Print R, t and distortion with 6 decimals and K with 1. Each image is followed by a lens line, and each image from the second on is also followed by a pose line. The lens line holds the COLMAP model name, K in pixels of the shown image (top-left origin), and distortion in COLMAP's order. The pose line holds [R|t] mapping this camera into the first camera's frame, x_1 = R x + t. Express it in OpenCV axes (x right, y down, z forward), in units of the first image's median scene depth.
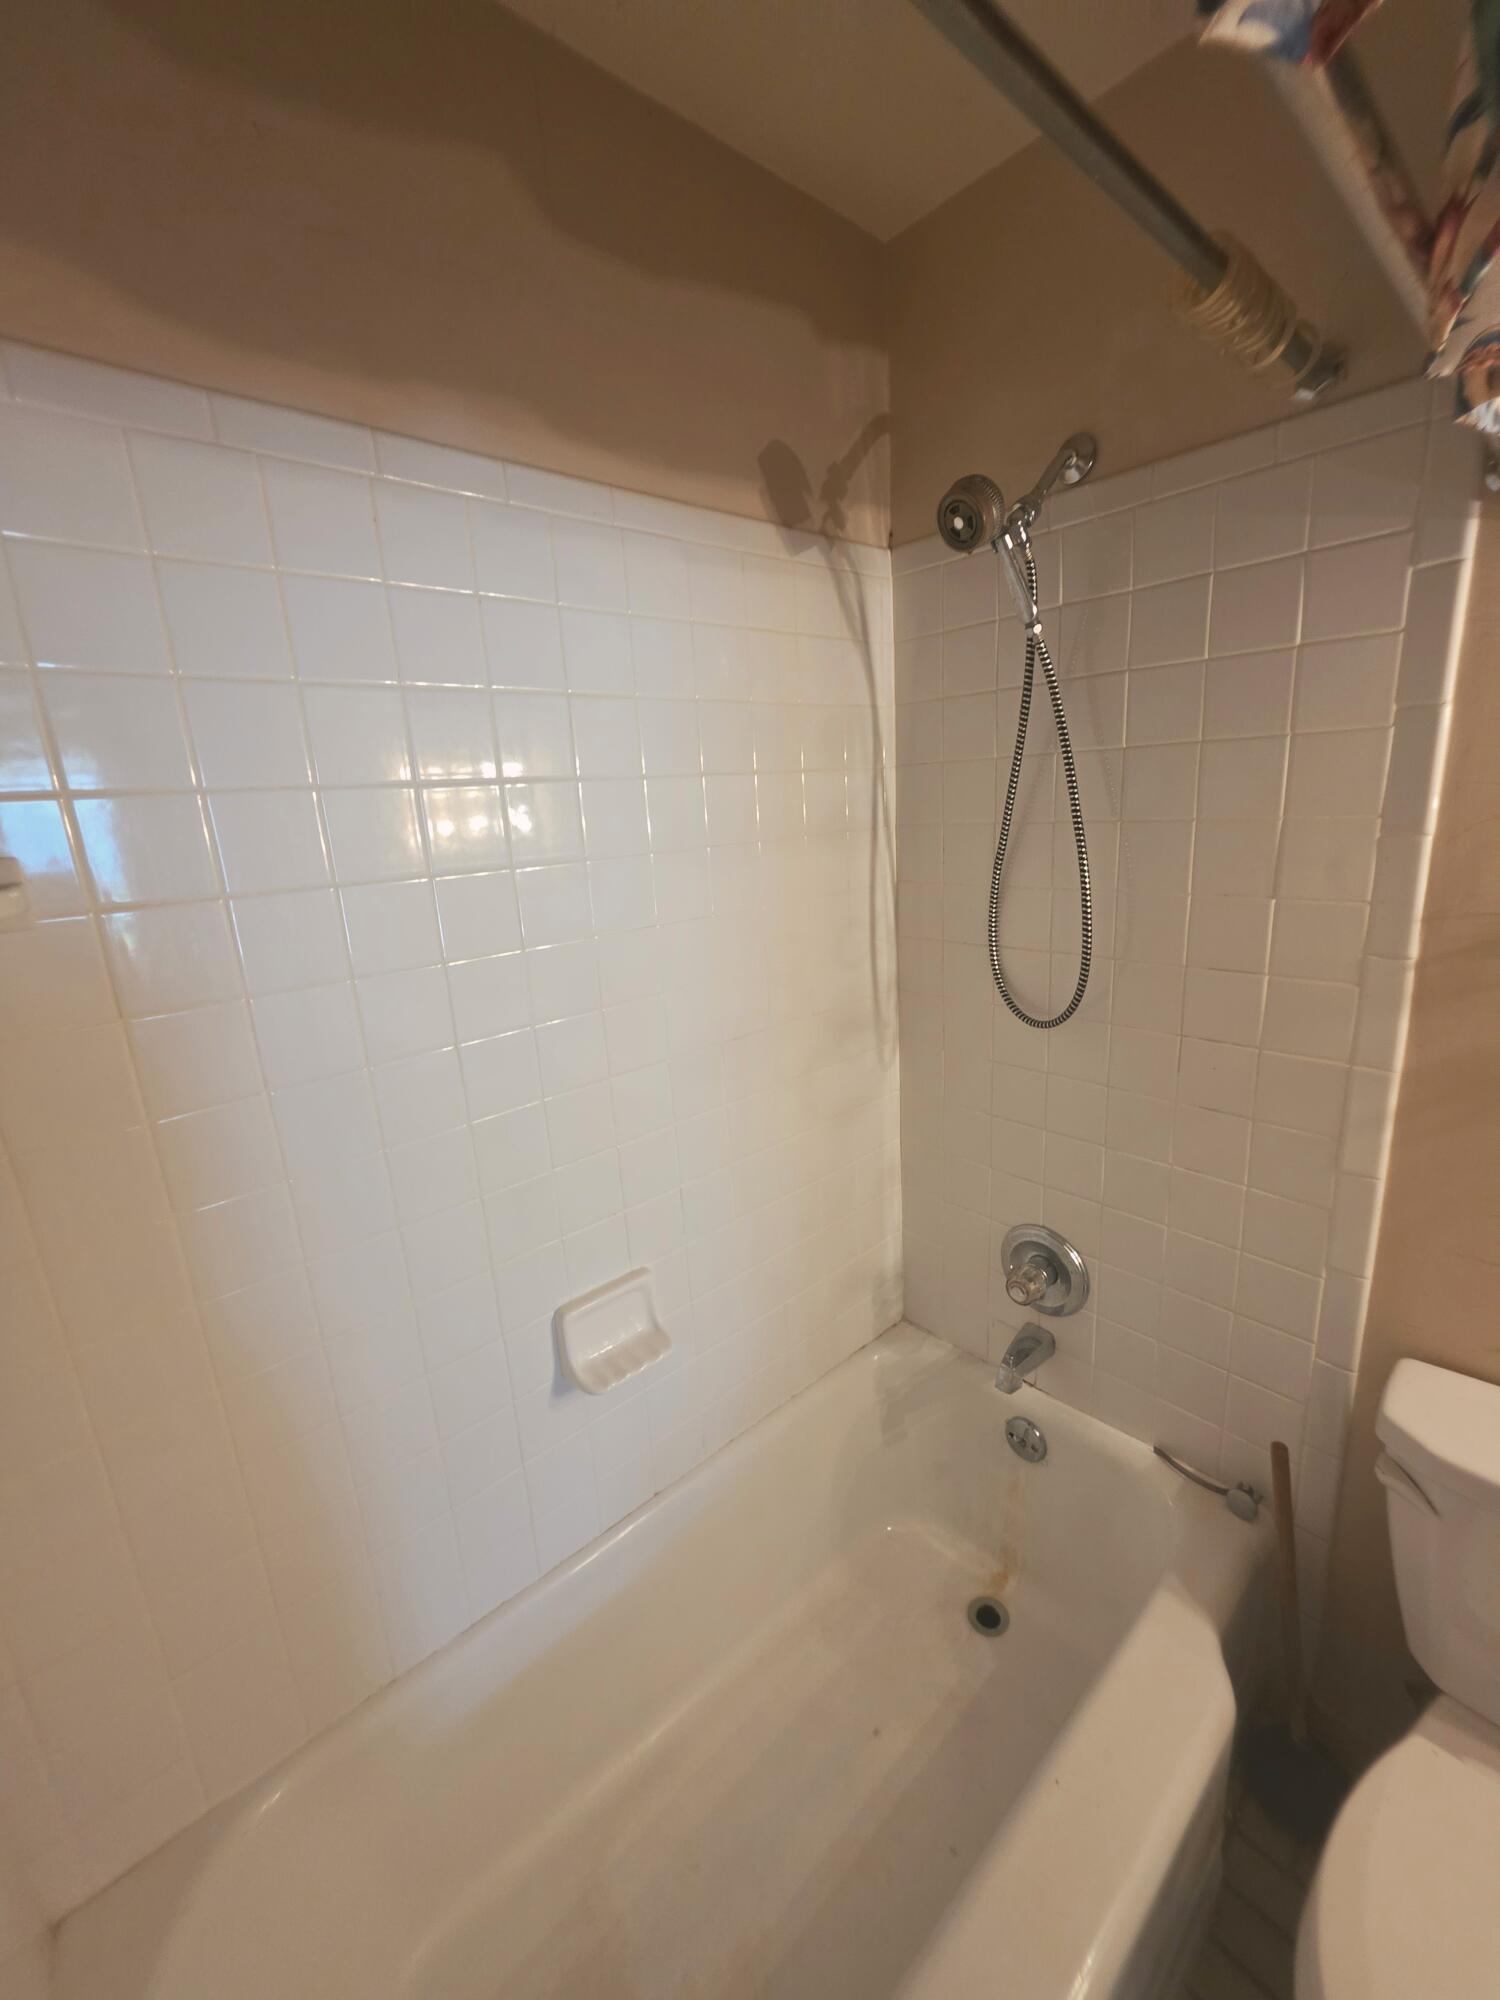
lens RADIAL K [[803.5, 0, 744.9], [0, 803.5, 1004.0], [0, 0, 1]] dist [-0.005917, 0.001401]
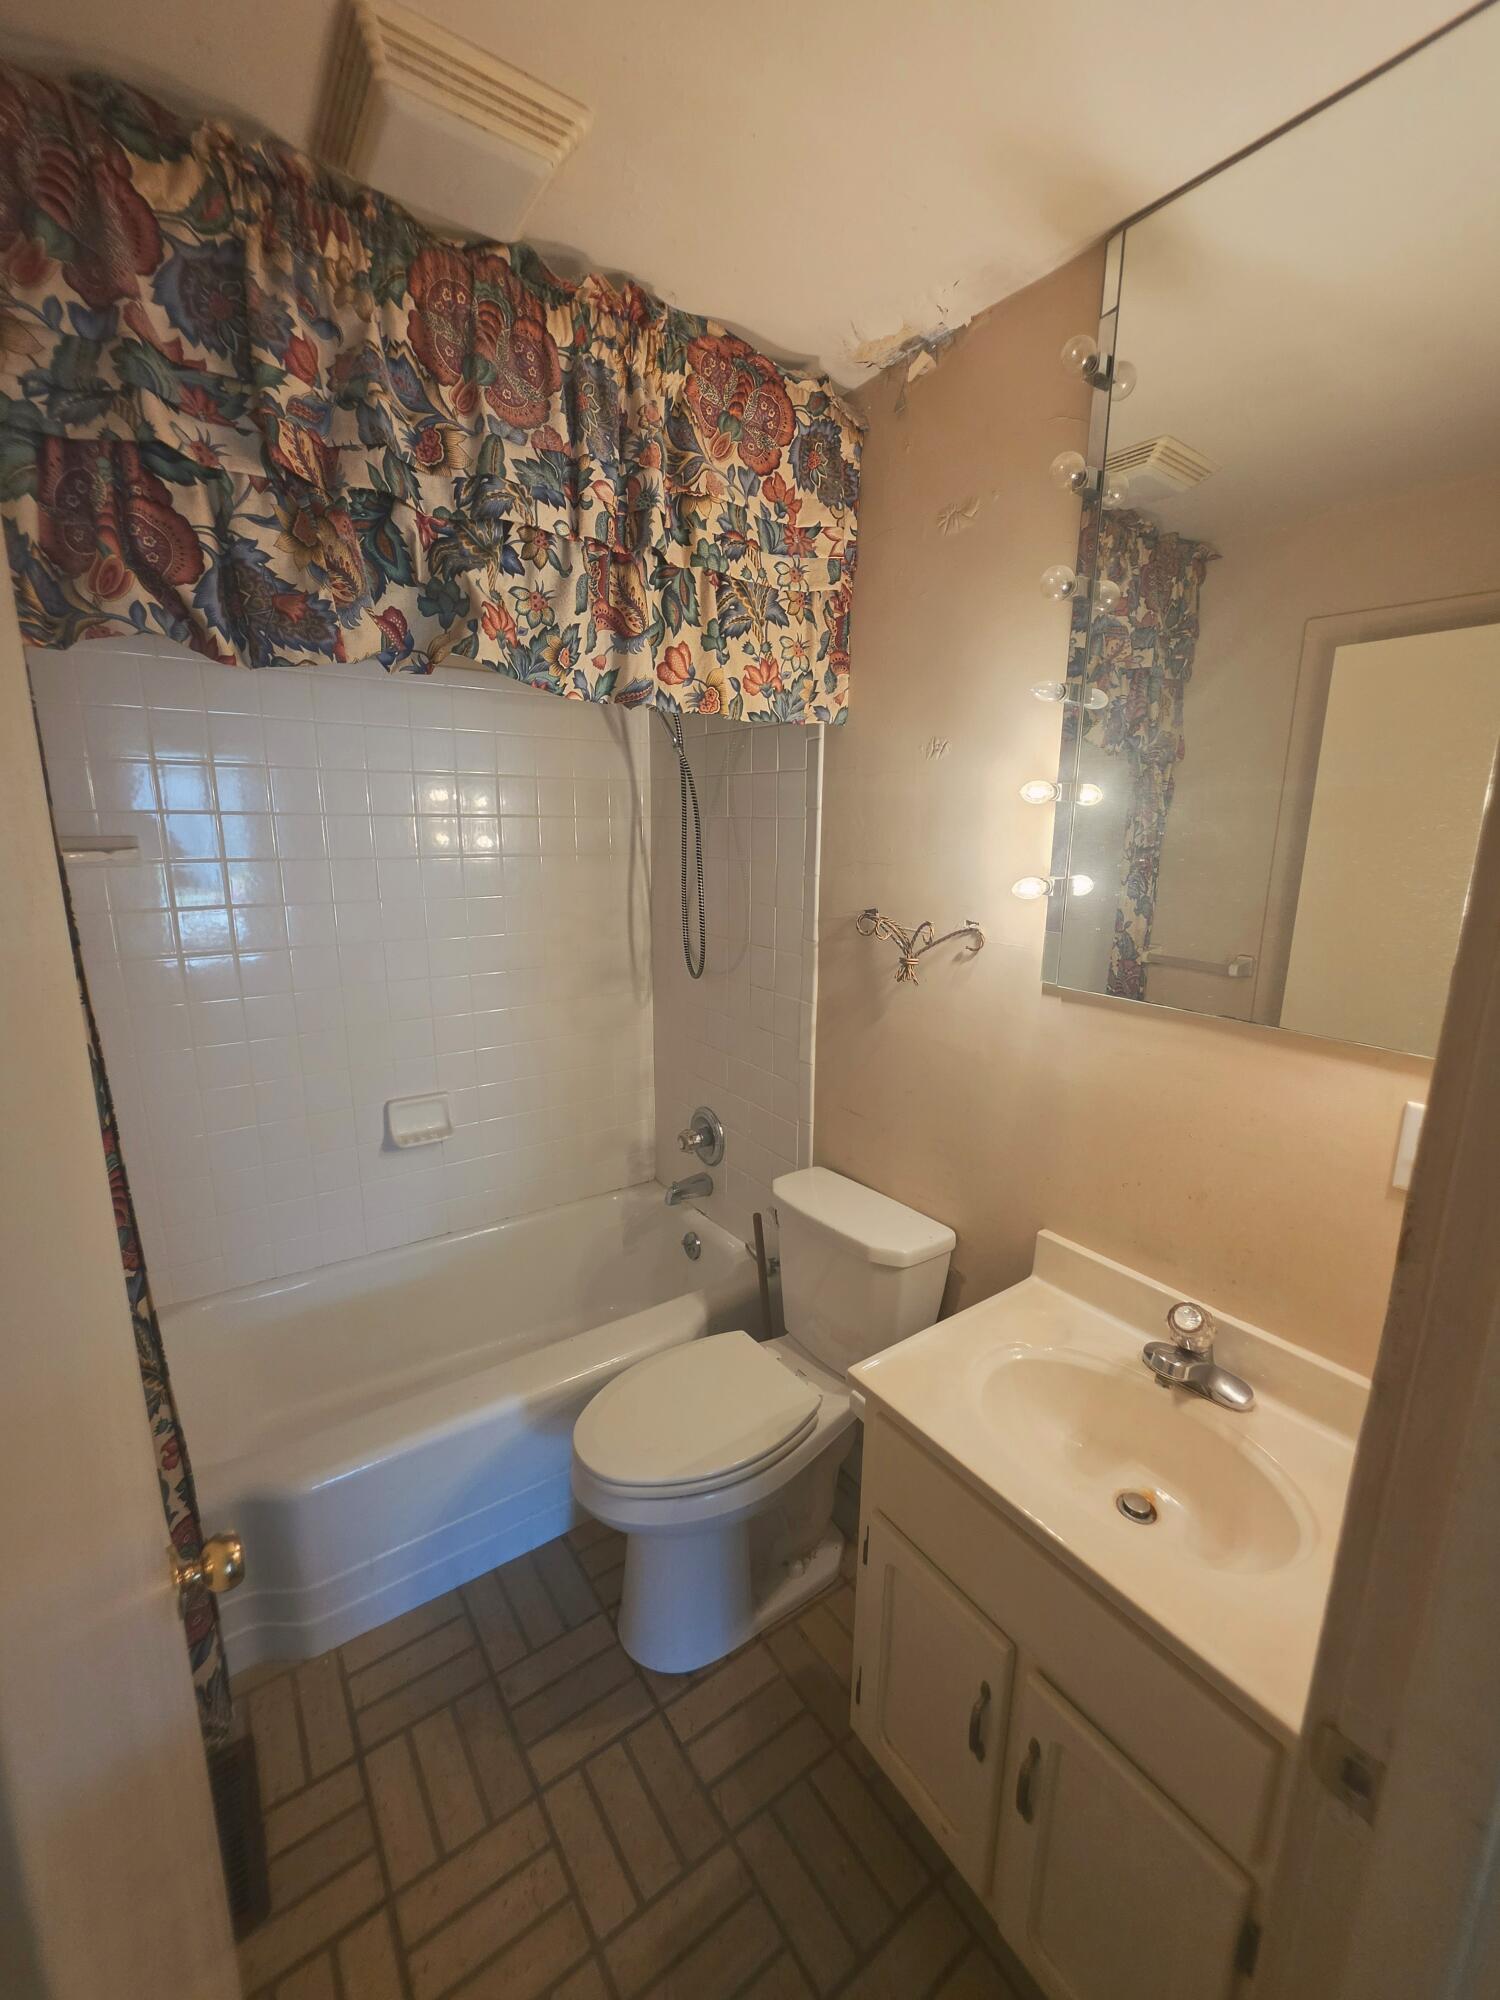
lens RADIAL K [[803.5, 0, 751.4], [0, 803.5, 995.5], [0, 0, 1]] dist [-0.005917, 0.001401]
pose [[0.990549, 0.092653, -0.101138, 0.587409], [-0.096099, 0.994927, -0.029745, 0.091769], [0.097869, 0.039183, 0.994428, -0.579545]]
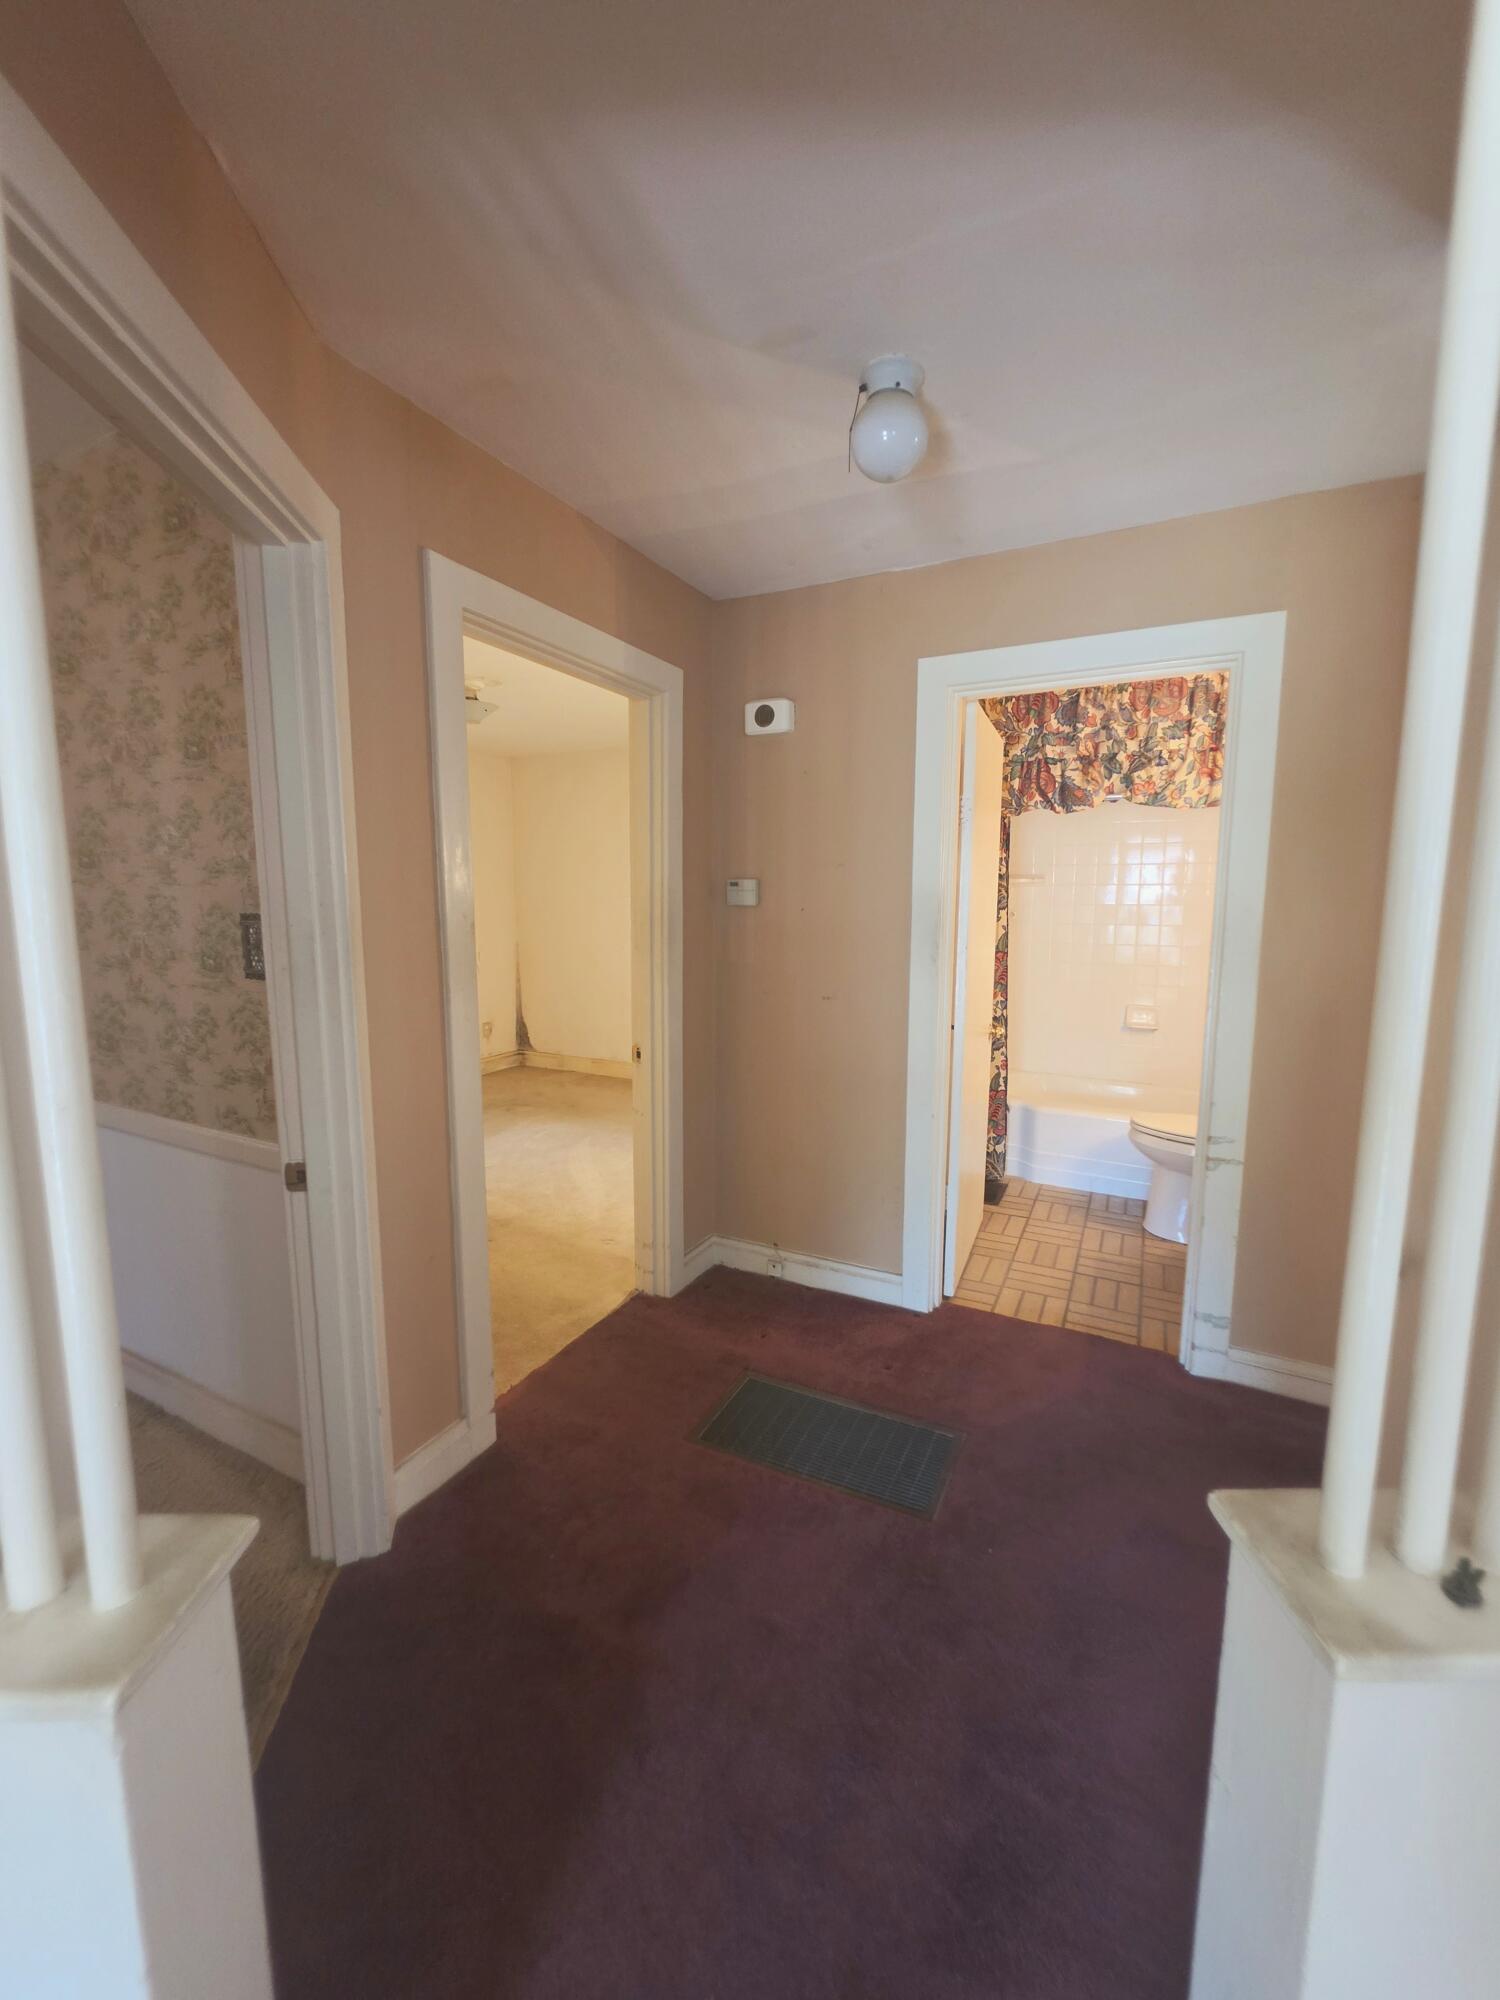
lens RADIAL K [[803.5, 0, 751.1], [0, 803.5, 1001.9], [0, 0, 1]] dist [-0.005917, 0.001401]
pose [[0.361077, 0.189030, -0.913176, 2.890104], [-0.247303, 0.963588, 0.101680, 0.506570], [0.899147, 0.189117, 0.394677, -2.236092]]
